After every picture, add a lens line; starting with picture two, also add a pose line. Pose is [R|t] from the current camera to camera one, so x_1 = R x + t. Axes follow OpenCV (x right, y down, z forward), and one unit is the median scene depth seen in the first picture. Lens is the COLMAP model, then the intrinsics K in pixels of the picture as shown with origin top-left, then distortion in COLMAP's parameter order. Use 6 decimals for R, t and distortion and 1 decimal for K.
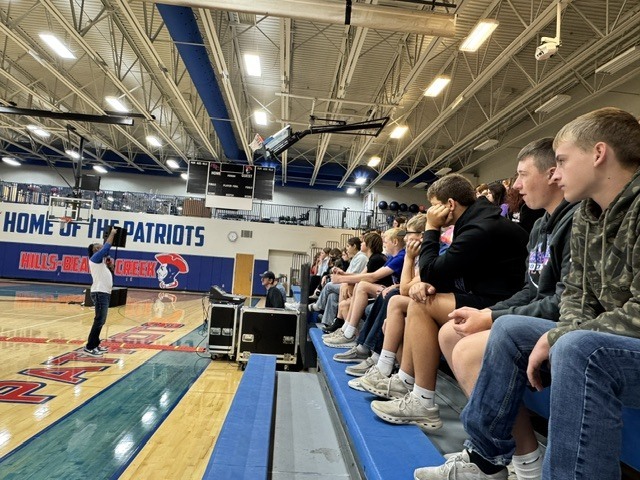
lens RADIAL K [[423.2, 0, 320.9], [0, 423.2, 239.9], [0, 0, 1]] dist [0.002702, -0.001169]
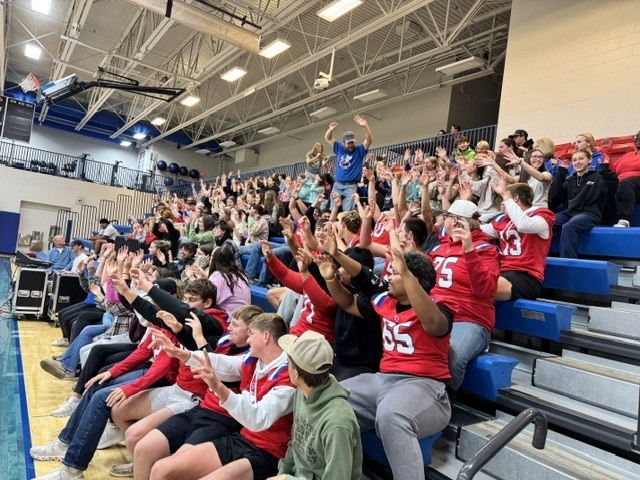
lens RADIAL K [[454.4, 0, 318.6], [0, 454.4, 239.3], [0, 0, 1]] dist [-0.010014, -0.004229]
pose [[0.866881, 0.060111, 0.494878, -0.072705], [-0.103763, 0.992719, 0.061180, -0.026350], [-0.487597, -0.104386, 0.866806, -0.134014]]
